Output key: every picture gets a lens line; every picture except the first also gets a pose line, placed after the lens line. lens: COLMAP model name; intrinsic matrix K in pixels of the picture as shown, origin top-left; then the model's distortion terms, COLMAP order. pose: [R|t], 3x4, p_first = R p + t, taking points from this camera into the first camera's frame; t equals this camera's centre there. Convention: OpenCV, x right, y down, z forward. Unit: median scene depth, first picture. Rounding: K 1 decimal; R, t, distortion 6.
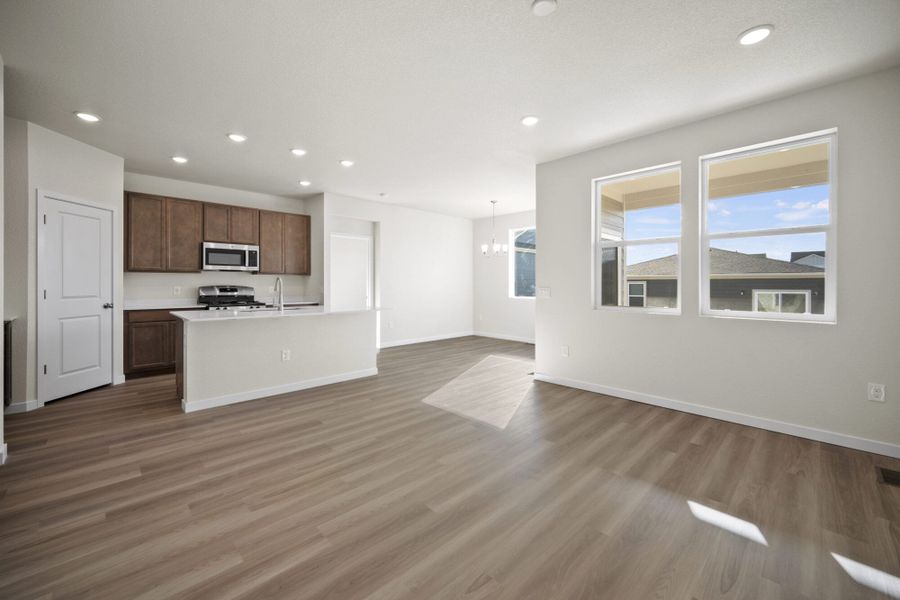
lens RADIAL K [[357.3, 0, 455.8], [0, 357.3, 284.7], [0, 0, 1]] dist [-0.000196, -0.000218]
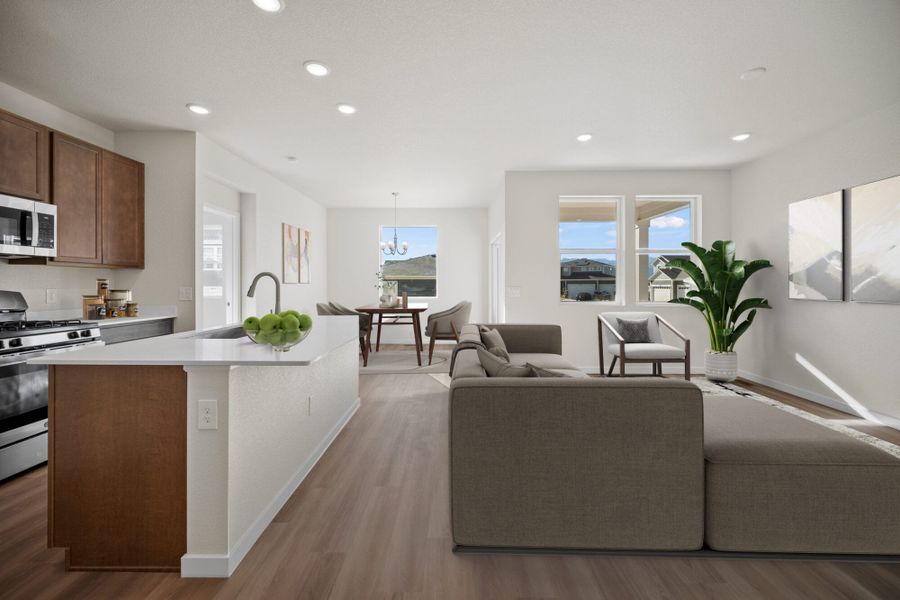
lens RADIAL K [[357.3, 0, 445.4], [0, 357.3, 285.6], [0, 0, 1]] dist [-0.000196, -0.000218]
pose [[0.733471, -0.001647, 0.679718, -0.809515], [-0.002093, 0.999987, 0.004682, -0.004381], [-0.679717, -0.004856, 0.733458, 0.466457]]
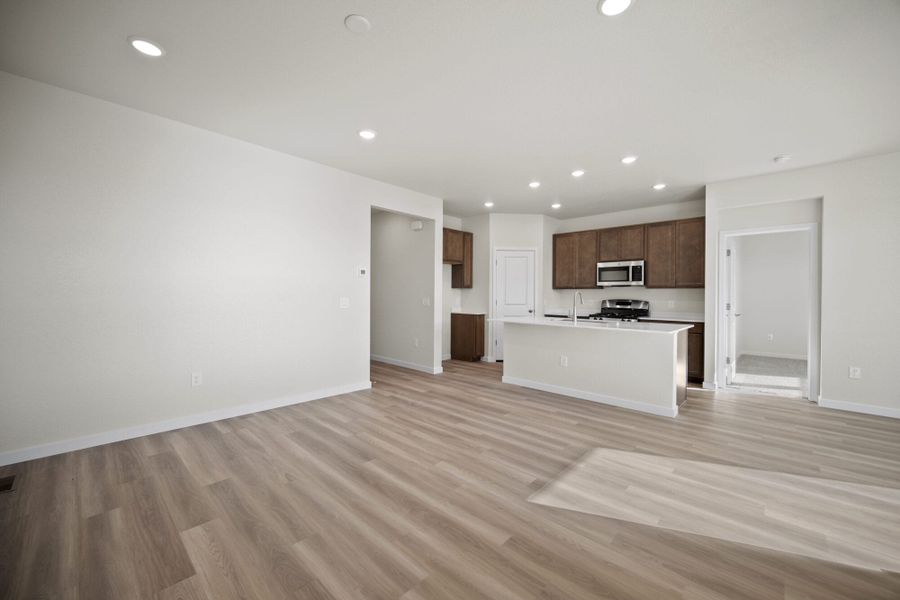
lens RADIAL K [[357.3, 0, 451.1], [0, 357.3, 296.9], [0, 0, 1]] dist [-0.000196, -0.000218]
pose [[0.037588, 0.000955, -0.999293, 0.714065], [-0.010759, 0.999942, 0.000551, 0.000005], [0.999235, 0.010730, 0.037596, 0.689090]]
